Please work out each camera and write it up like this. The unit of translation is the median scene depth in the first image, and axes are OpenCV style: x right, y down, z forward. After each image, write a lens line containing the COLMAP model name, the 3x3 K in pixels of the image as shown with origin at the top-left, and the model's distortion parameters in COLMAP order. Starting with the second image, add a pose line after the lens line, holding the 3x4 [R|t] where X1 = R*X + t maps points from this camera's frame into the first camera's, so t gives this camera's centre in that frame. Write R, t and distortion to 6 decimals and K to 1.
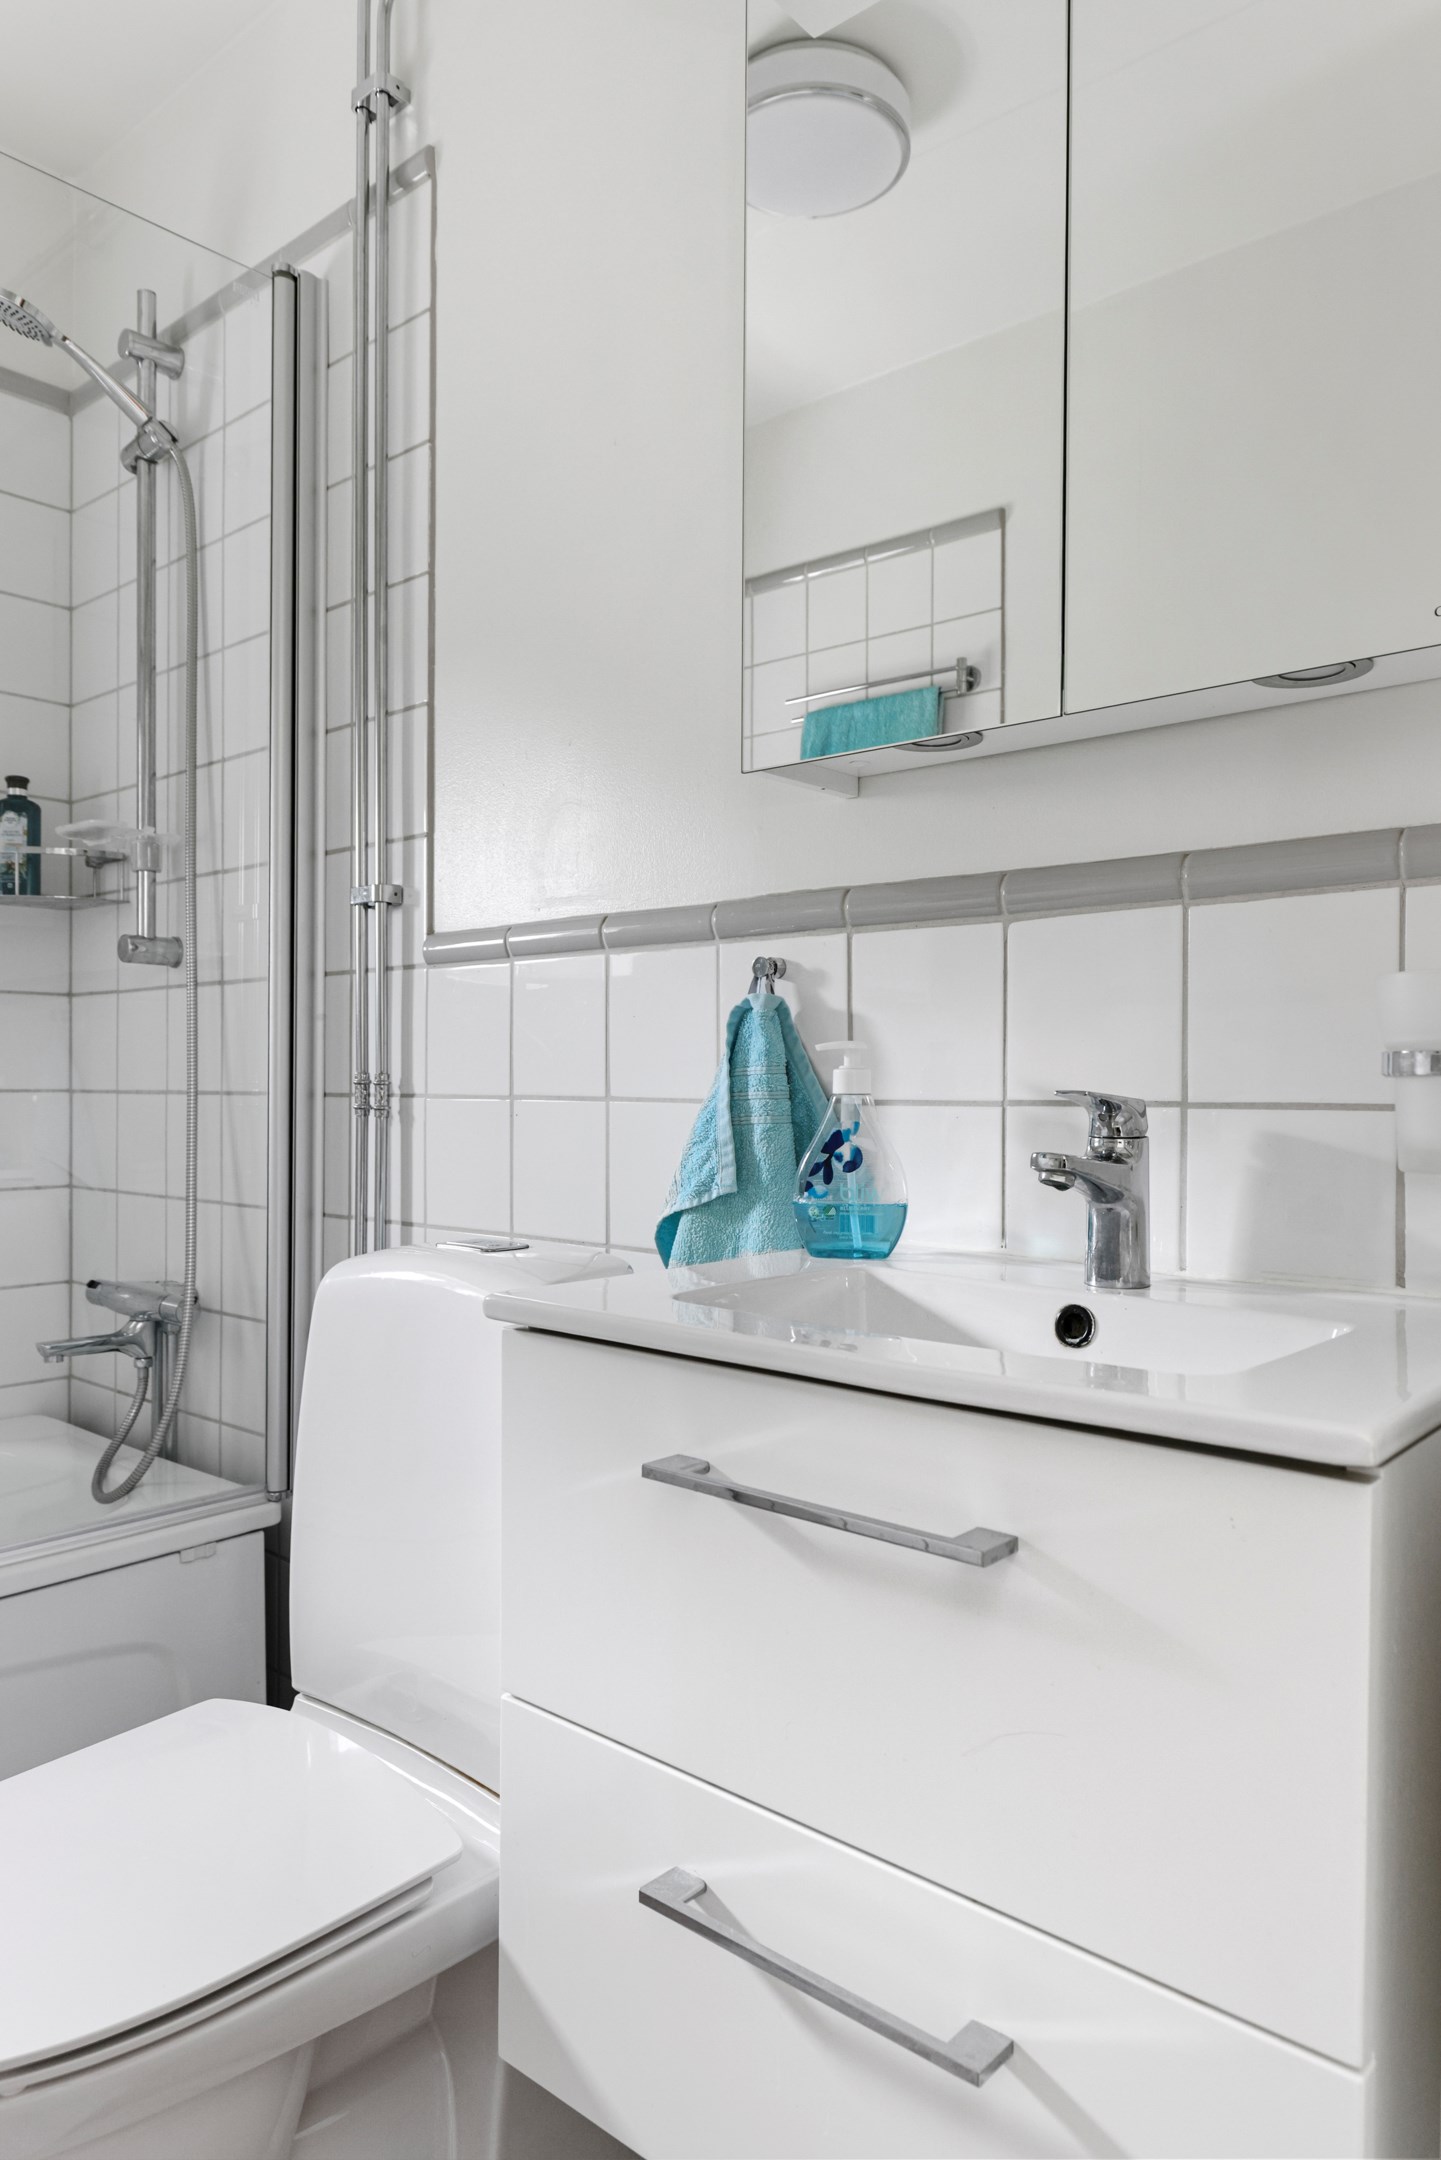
lens RADIAL K [[1402.9, 0, 727.0], [0, 1402.9, 1100.3], [0, 0, 1]] dist [0.005886, -0.008028]
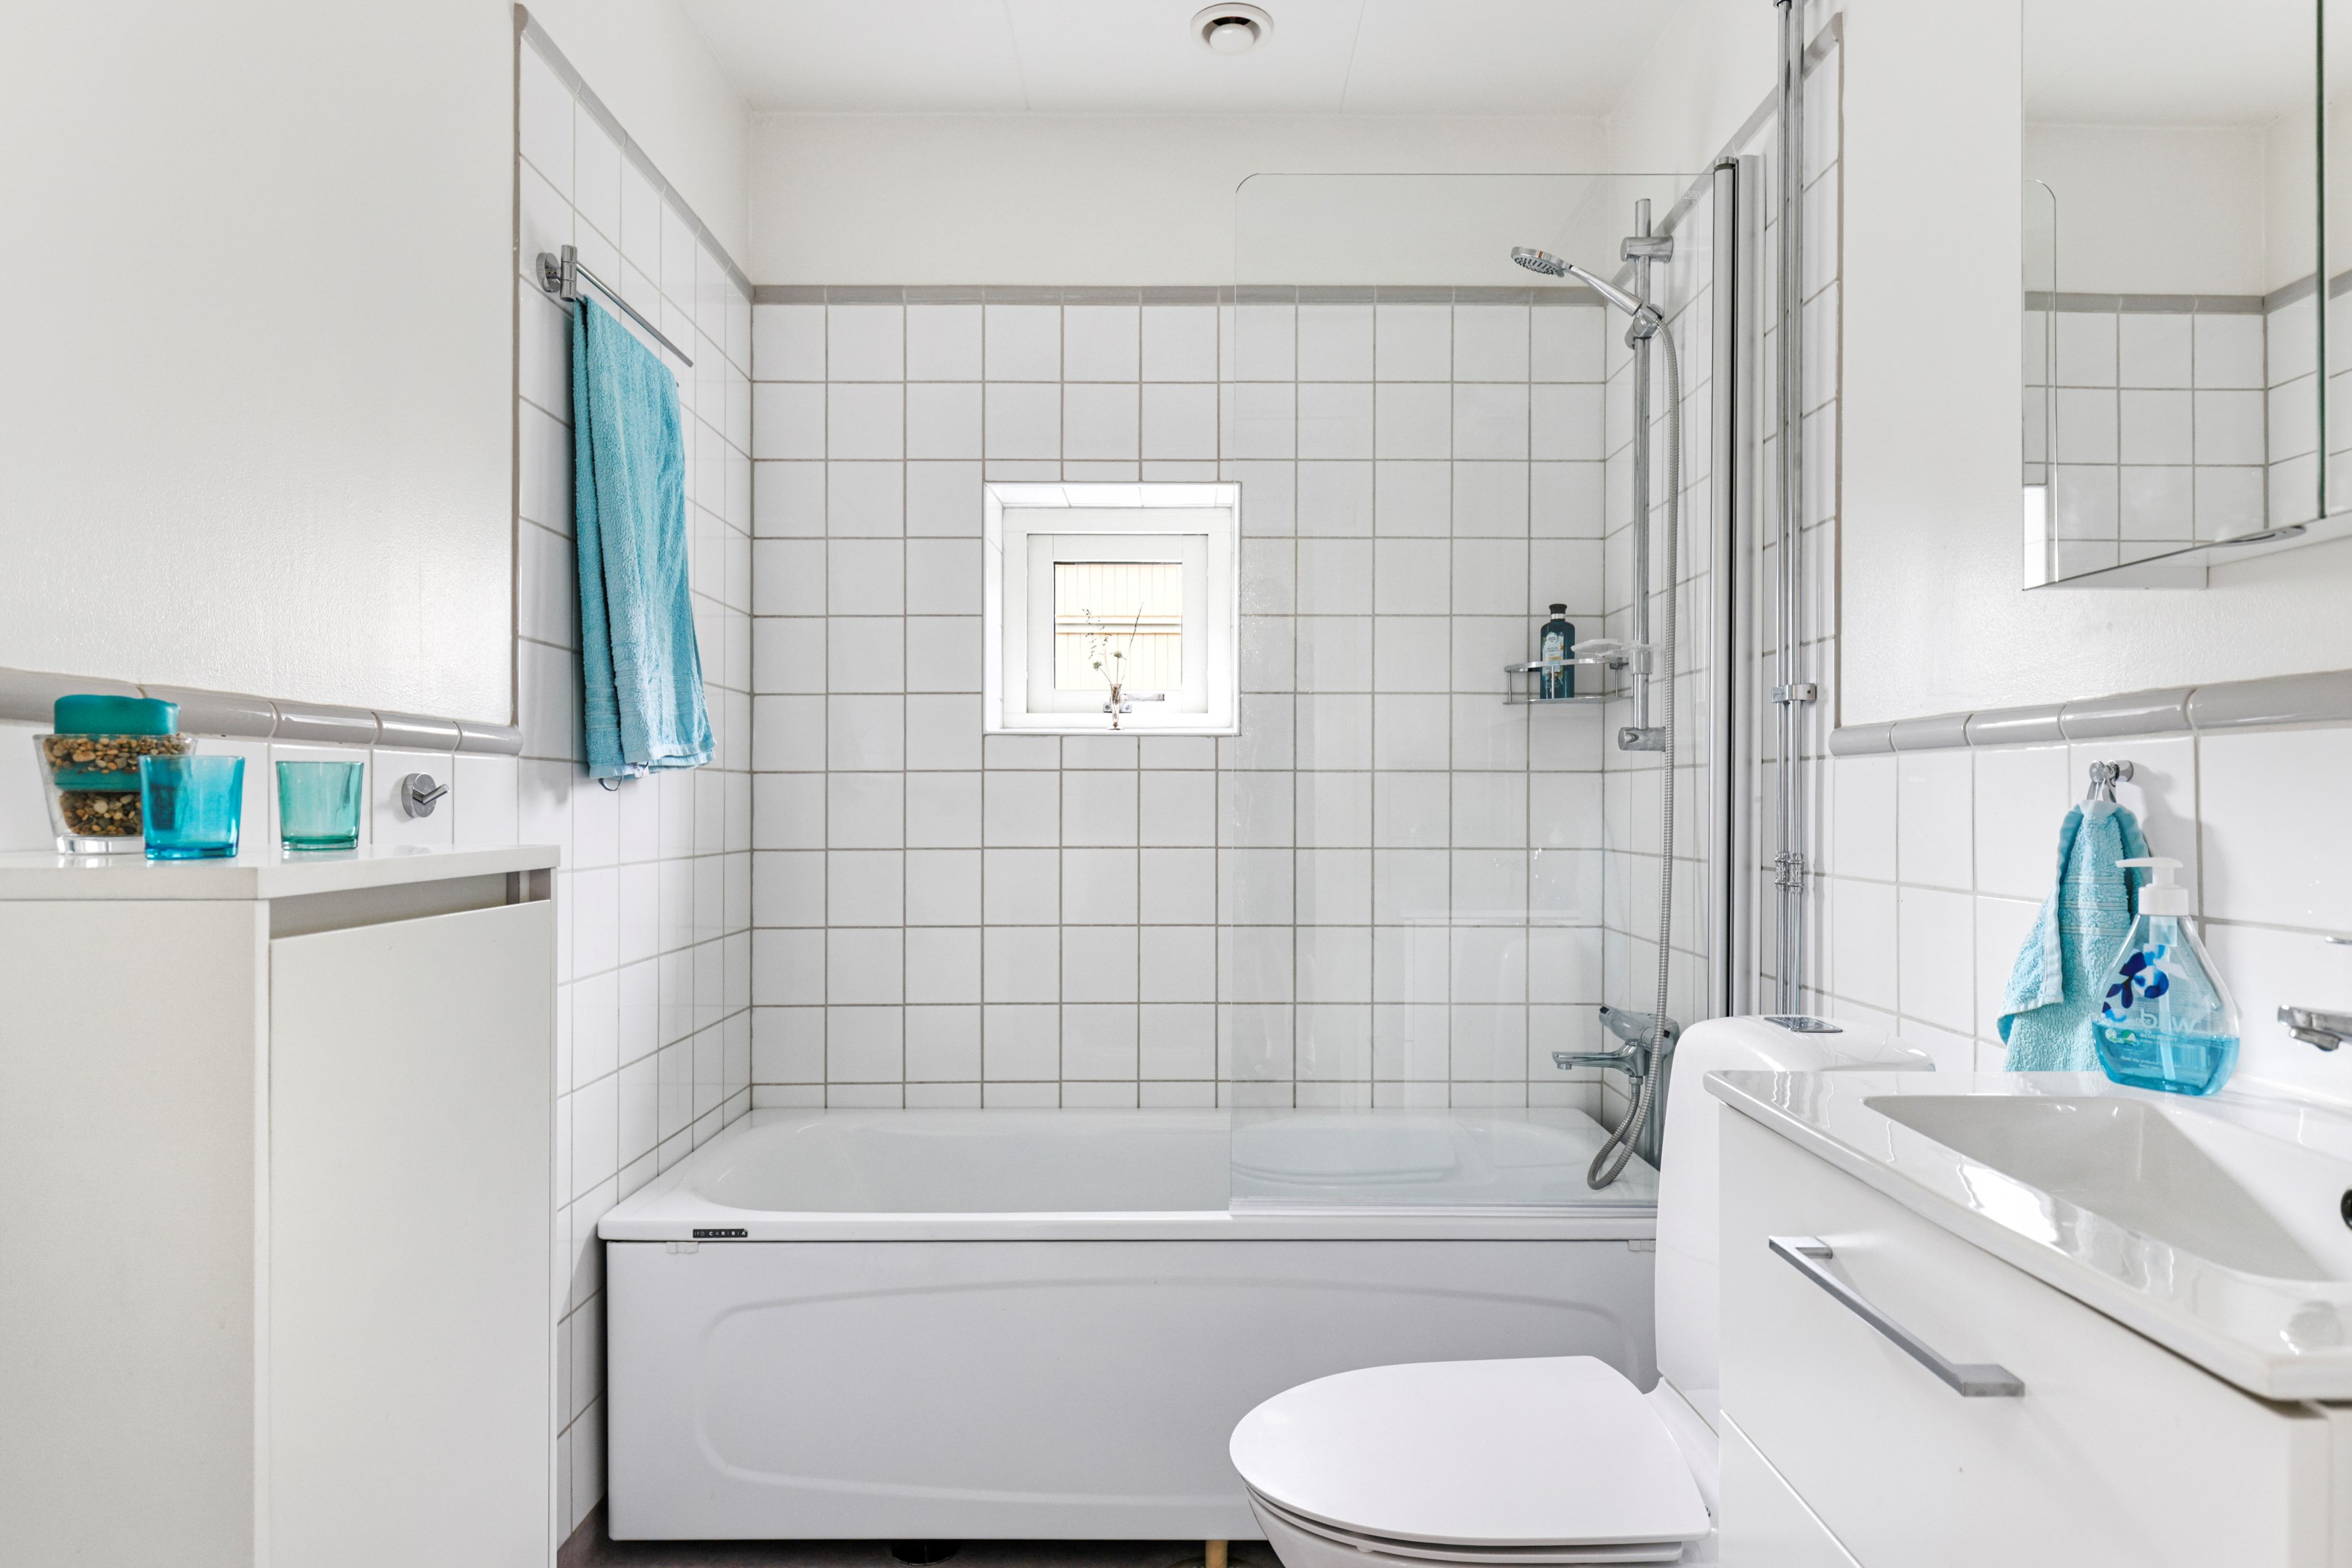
lens RADIAL K [[1315.5, 0, 1180.8], [0, 1315.5, 785.8], [0, 0, 1]] dist [-0.001027, -0.001770]
pose [[0.655965, -0.013608, -0.754668, 0.220302], [-0.006263, 0.999705, -0.023470, -0.044938], [0.754765, 0.020122, 0.655687, -0.054327]]
